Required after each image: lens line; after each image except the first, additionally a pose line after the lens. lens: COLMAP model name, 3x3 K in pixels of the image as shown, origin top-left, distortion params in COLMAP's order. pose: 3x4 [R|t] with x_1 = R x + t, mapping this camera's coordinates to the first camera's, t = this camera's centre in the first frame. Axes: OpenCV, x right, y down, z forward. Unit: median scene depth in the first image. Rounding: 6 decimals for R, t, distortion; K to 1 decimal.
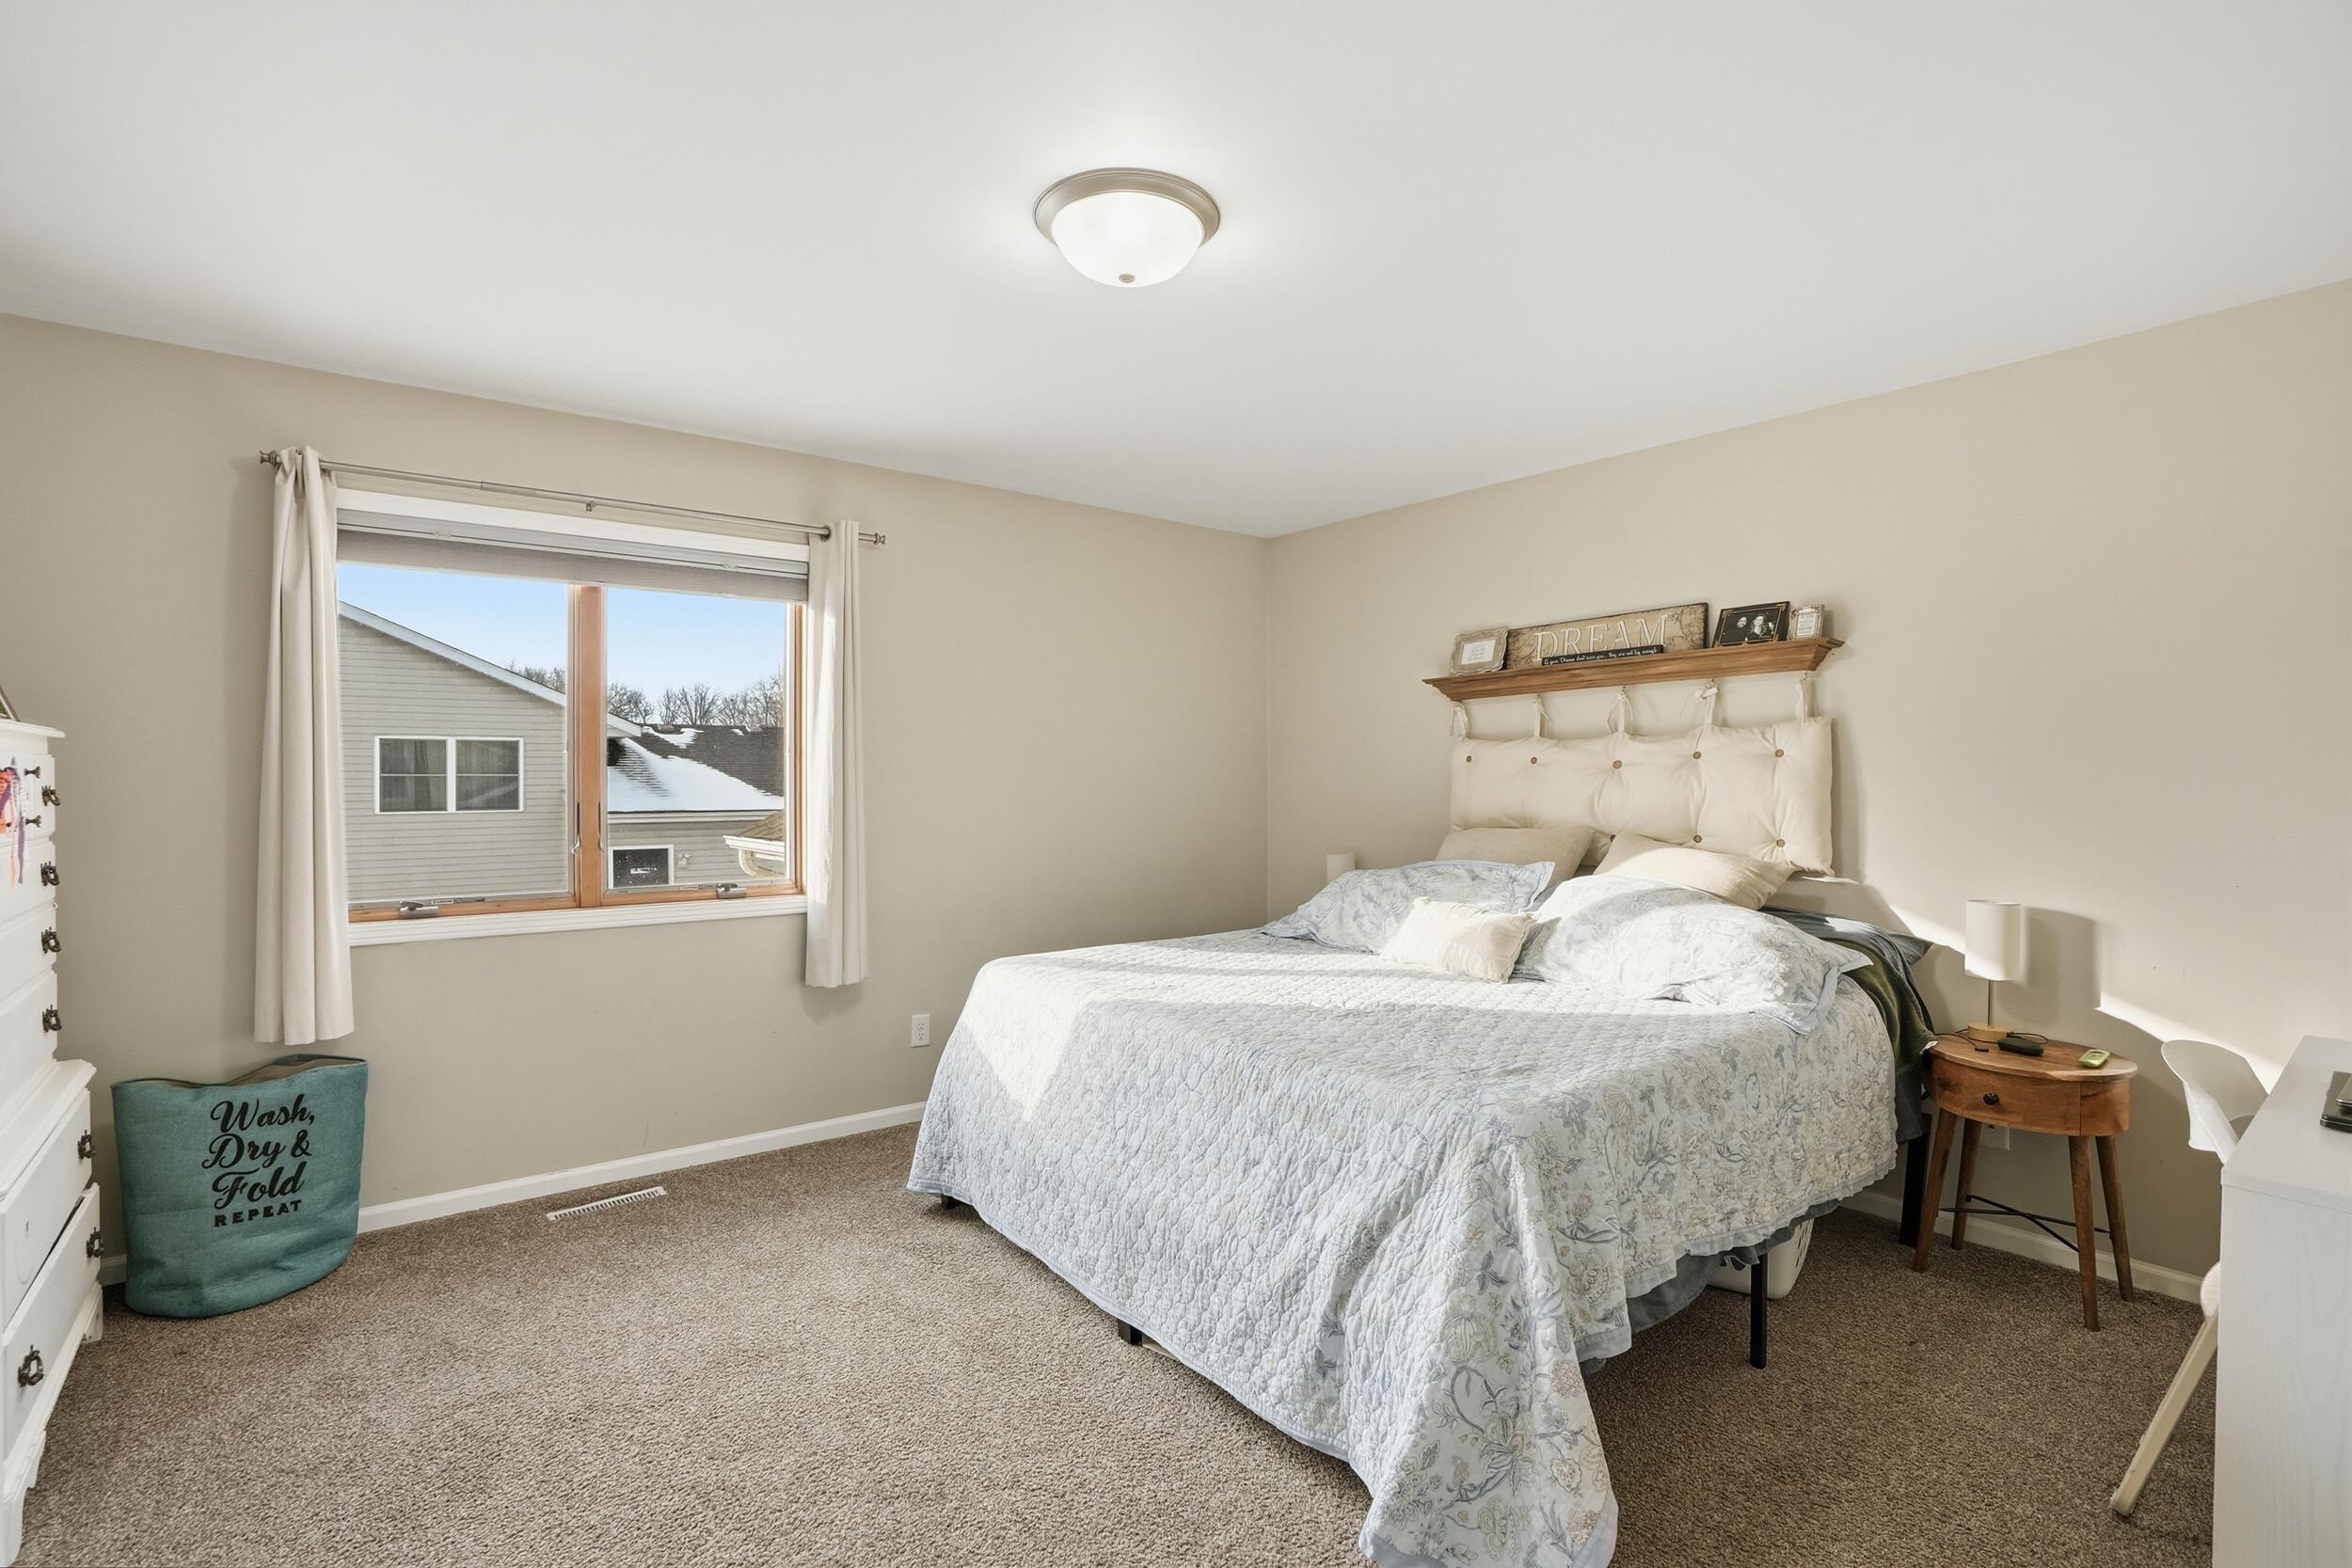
lens RADIAL K [[1077.8, 0, 1187.2], [0, 1077.8, 780.4], [0, 0, 1]] dist [-0.049164, 0.014848]
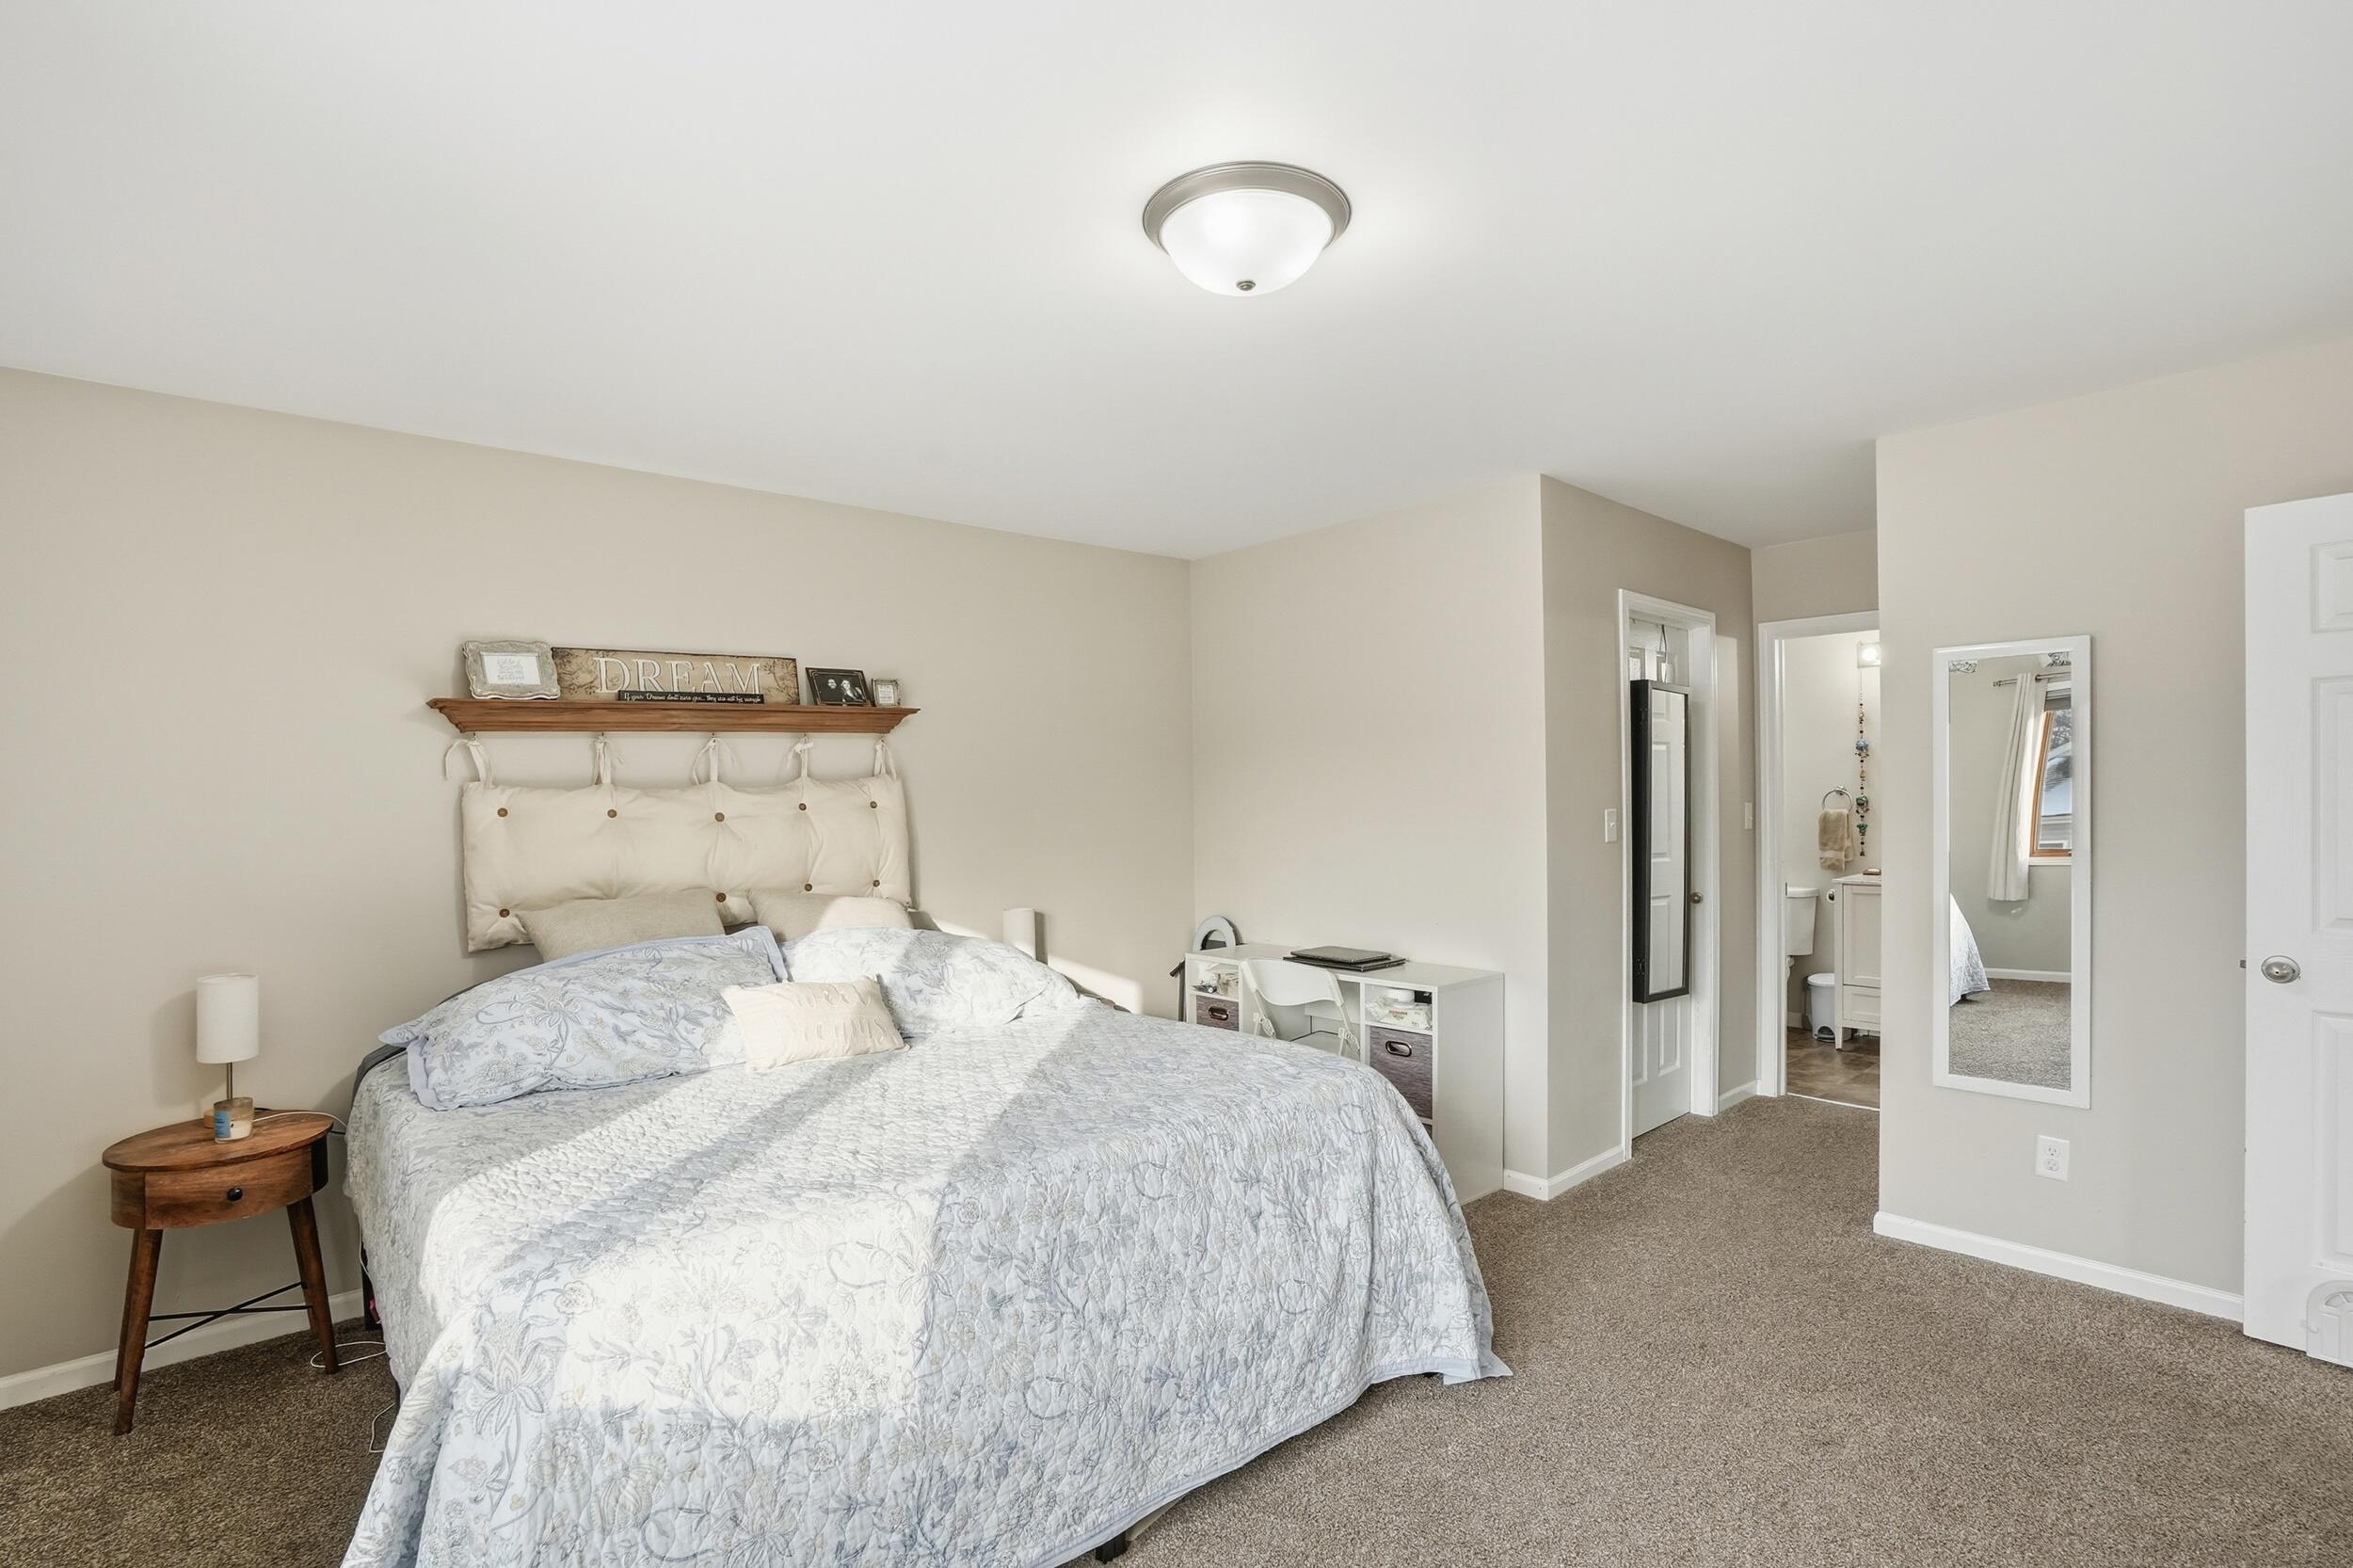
lens RADIAL K [[1136.7, 0, 1188.6], [0, 1136.7, 781.2], [0, 0, 1]] dist [-0.005726, -0.000056]
pose [[-0.043494, 0.006148, 0.999035, -0.652035], [0.014335, 0.999882, -0.005529, -0.038309], [-0.998951, 0.014080, -0.043577, 0.693094]]
